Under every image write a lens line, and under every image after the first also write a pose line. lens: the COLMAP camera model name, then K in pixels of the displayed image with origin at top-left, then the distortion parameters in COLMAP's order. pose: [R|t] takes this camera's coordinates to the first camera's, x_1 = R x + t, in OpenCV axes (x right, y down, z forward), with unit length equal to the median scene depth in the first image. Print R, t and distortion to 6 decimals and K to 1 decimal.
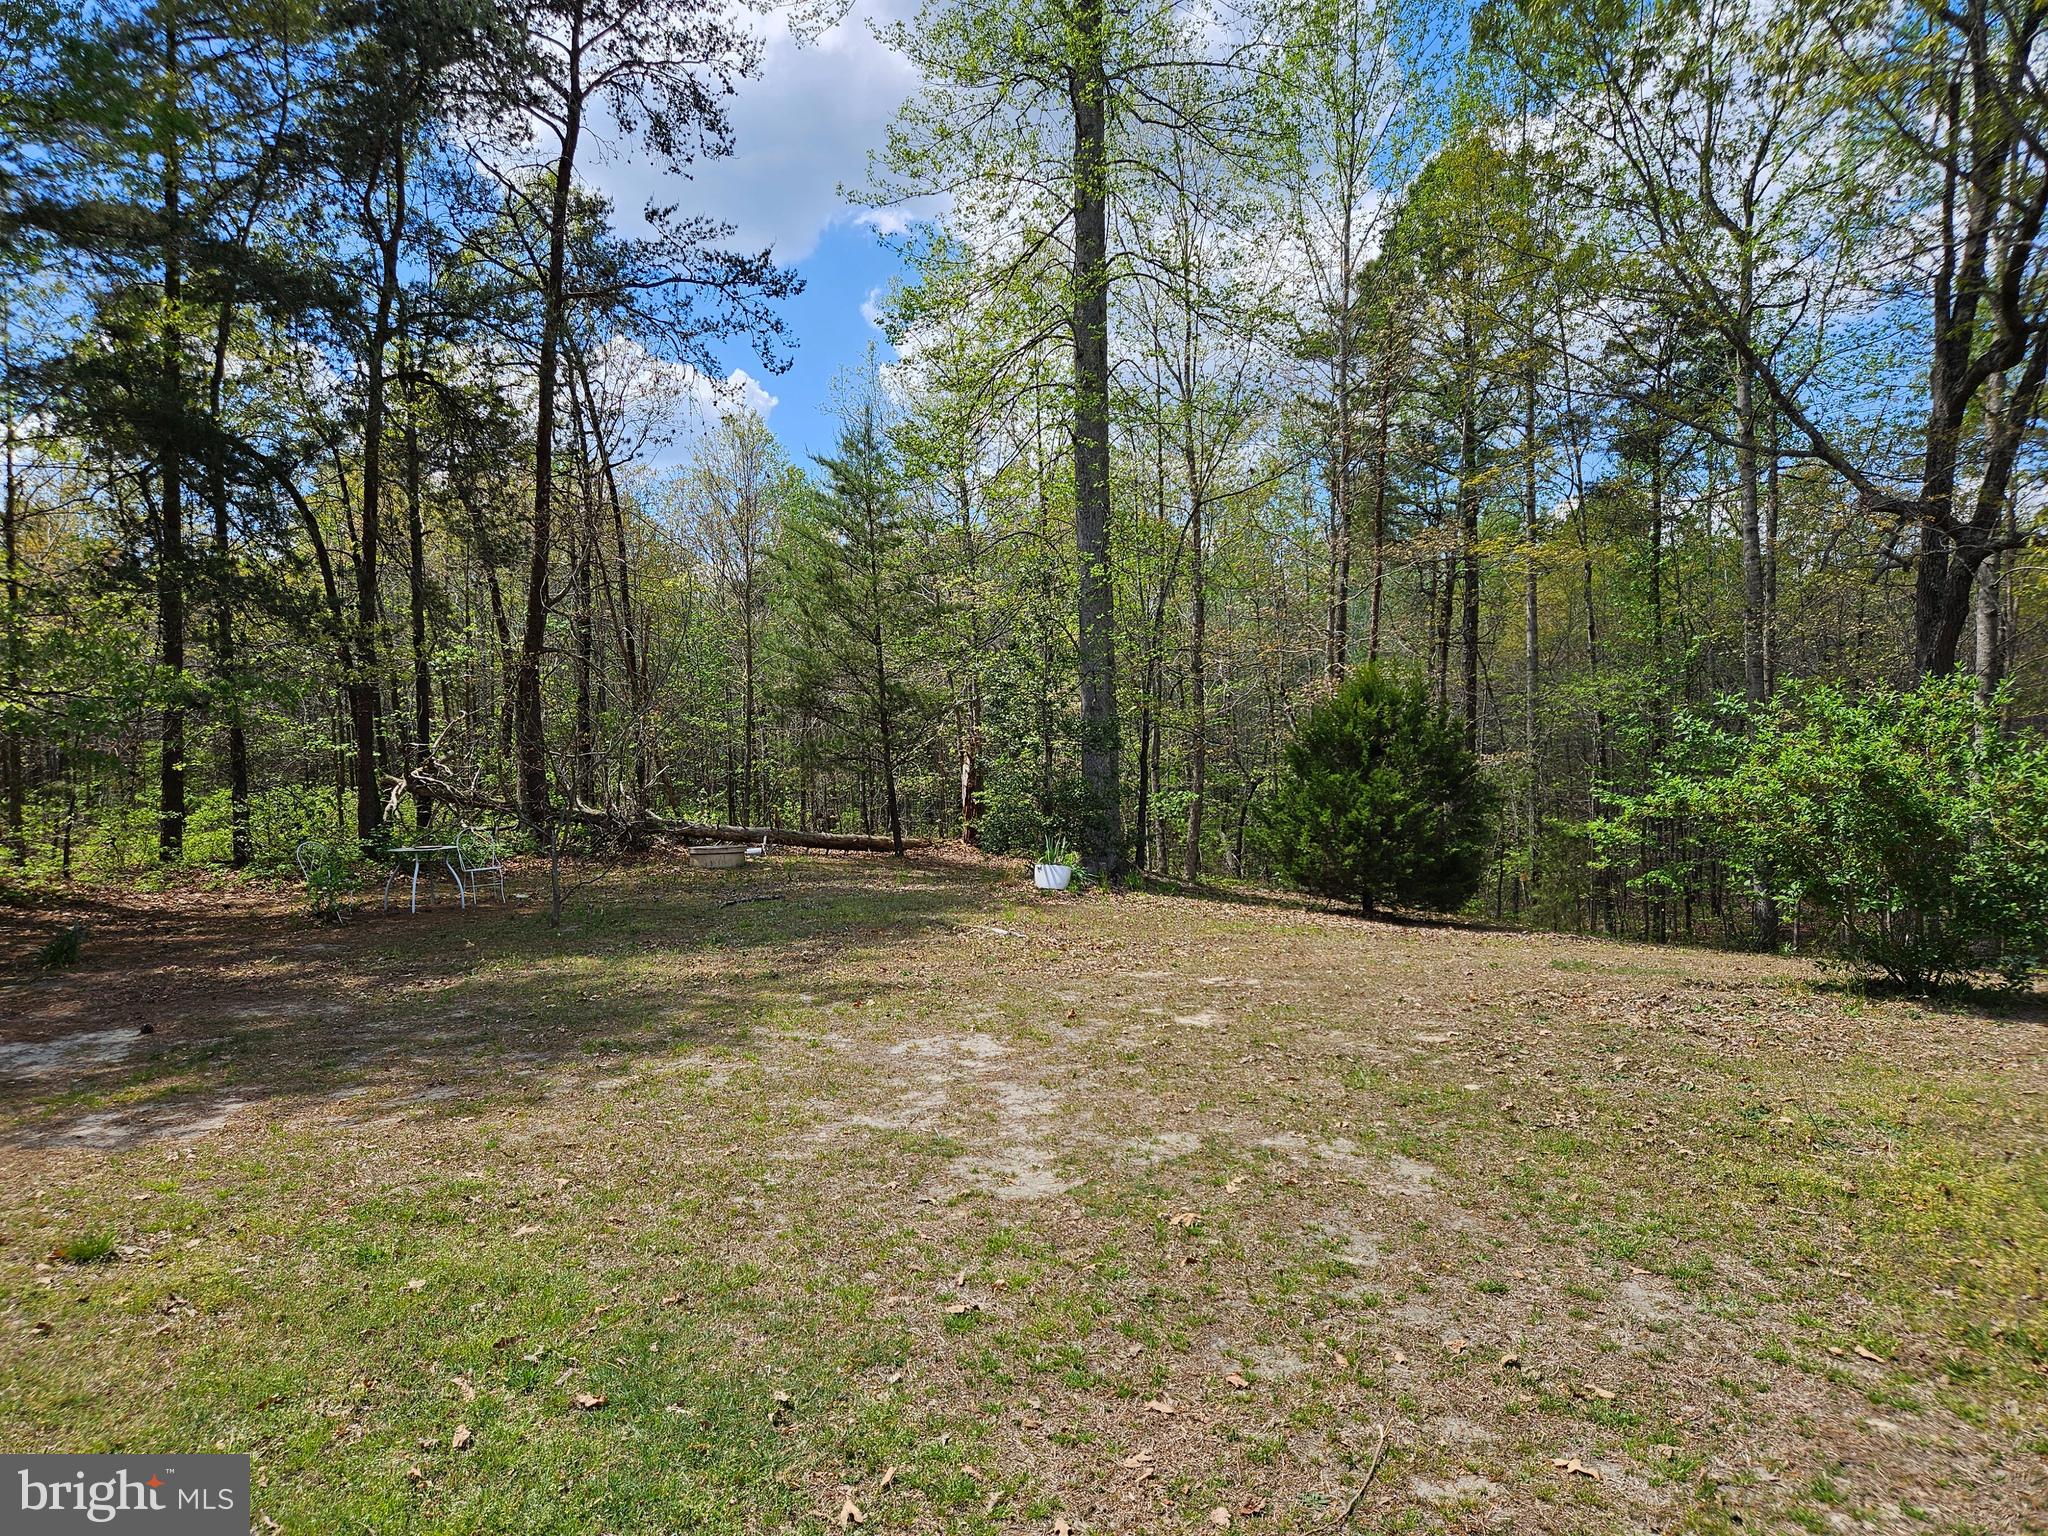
lens RADIAL K [[1392.5, 0, 1020.2], [0, 1392.5, 774.8], [0, 0, 1]] dist [0.076759, -0.078874]
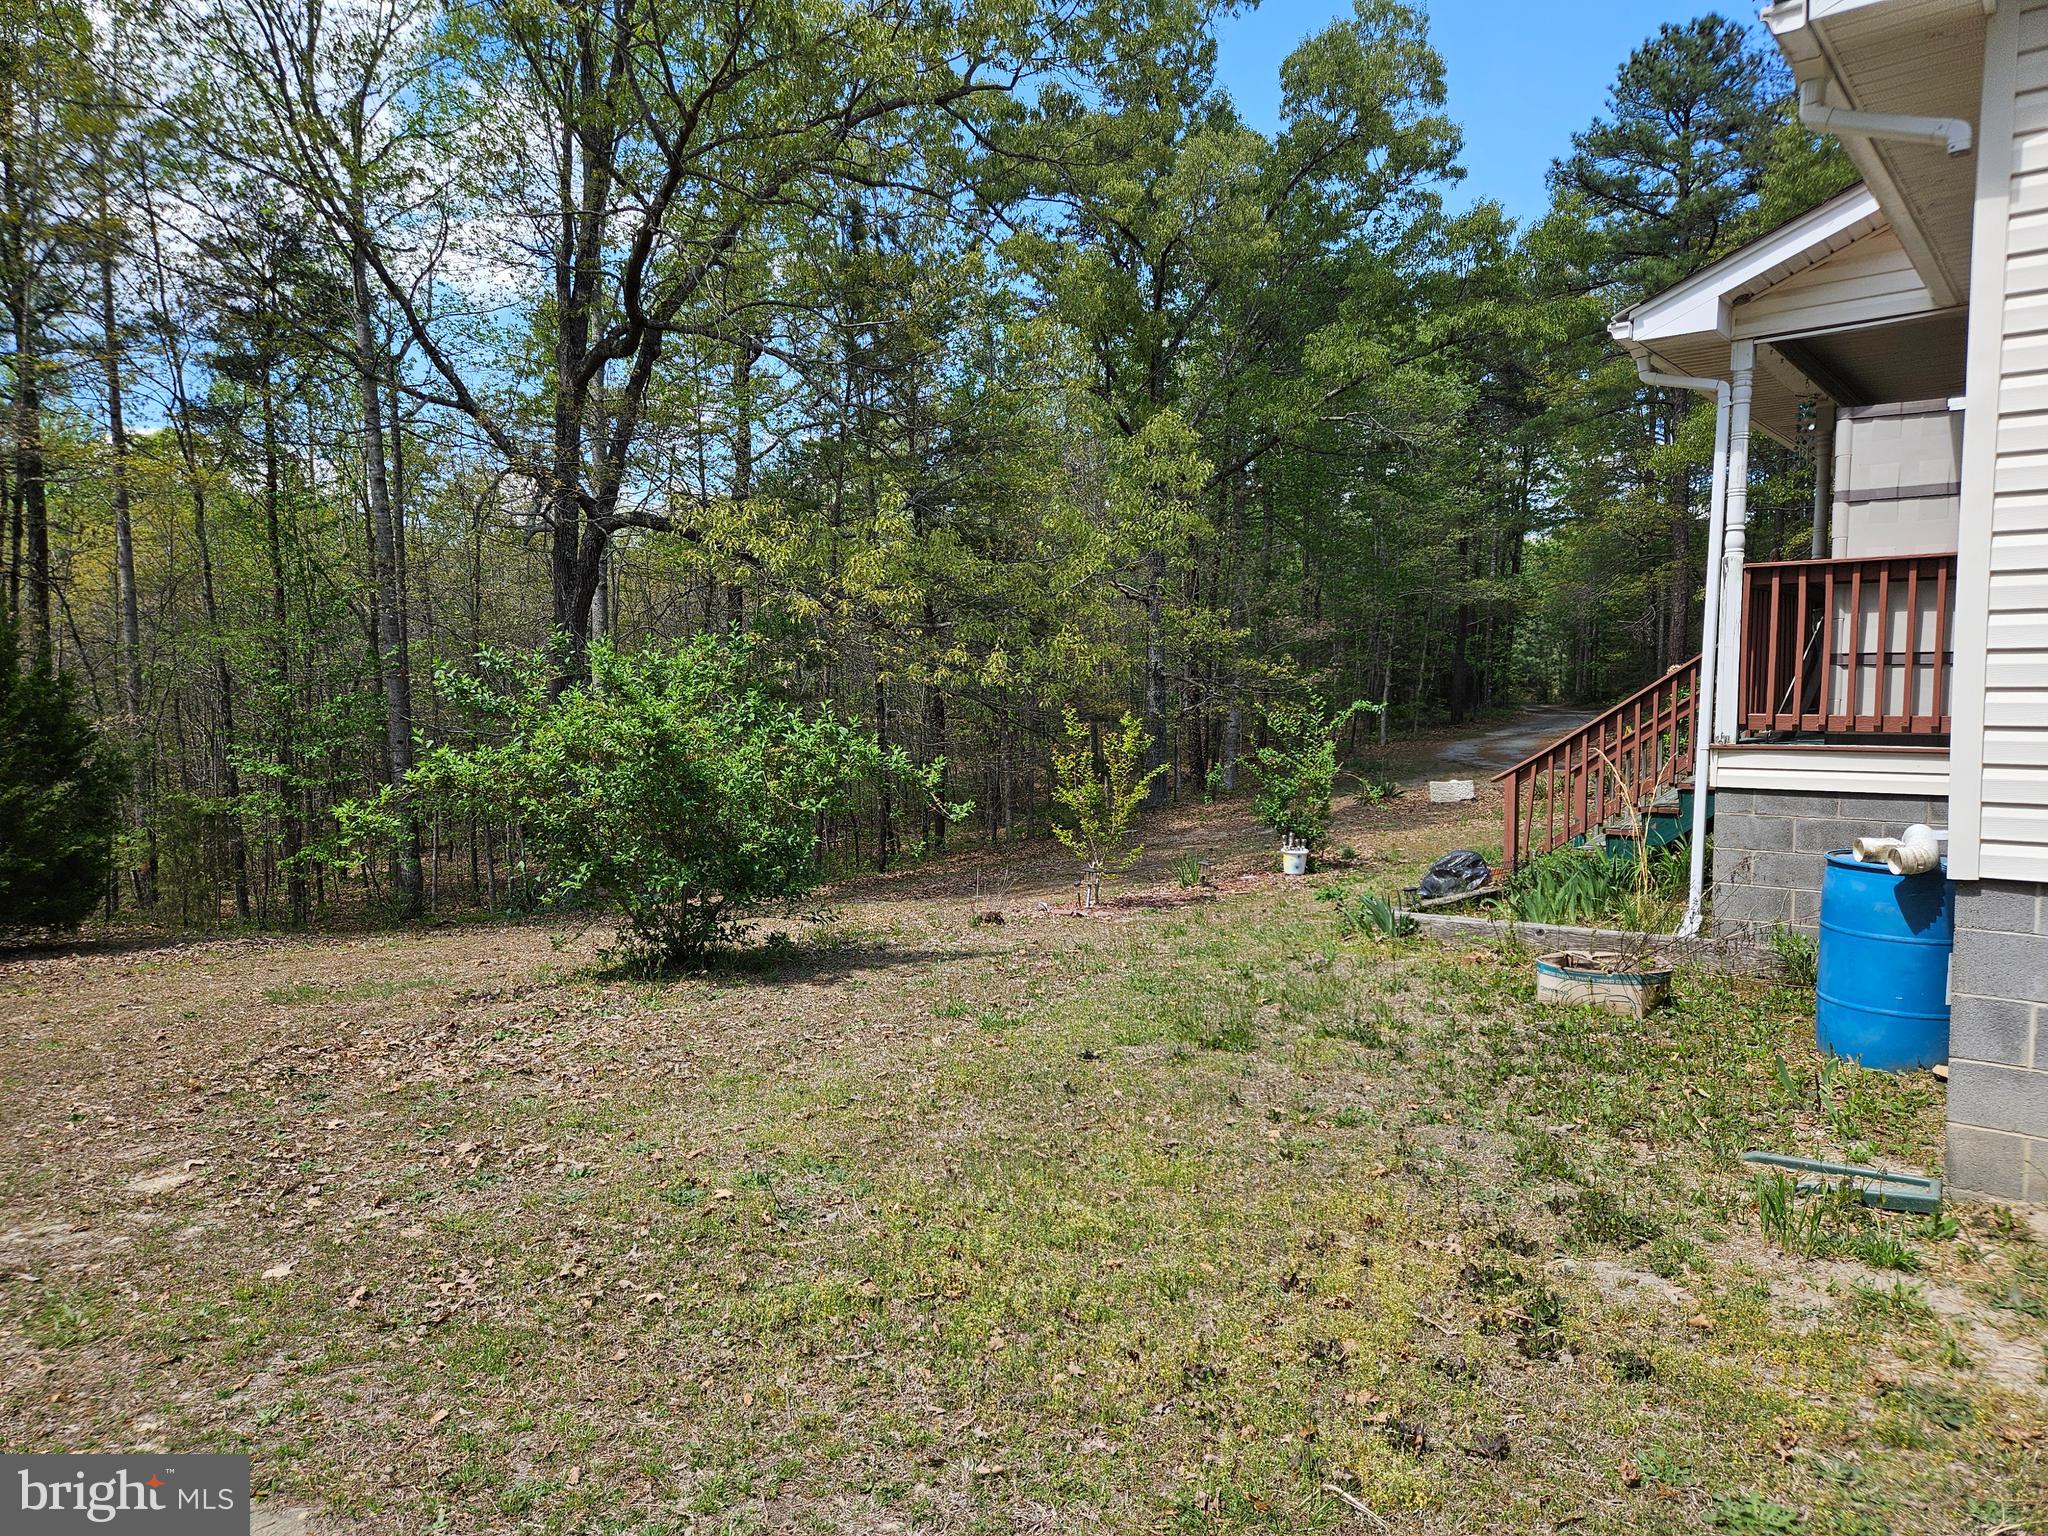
lens RADIAL K [[1363.3, 0, 1025.0], [0, 1363.3, 790.3], [0, 0, 1]] dist [0.075601, -0.071043]
pose [[0.588053, -0.046601, 0.807479, 0.015655], [0.014321, 0.998782, 0.047212, -0.003522], [-0.808695, -0.016200, 0.588004, 0.165367]]
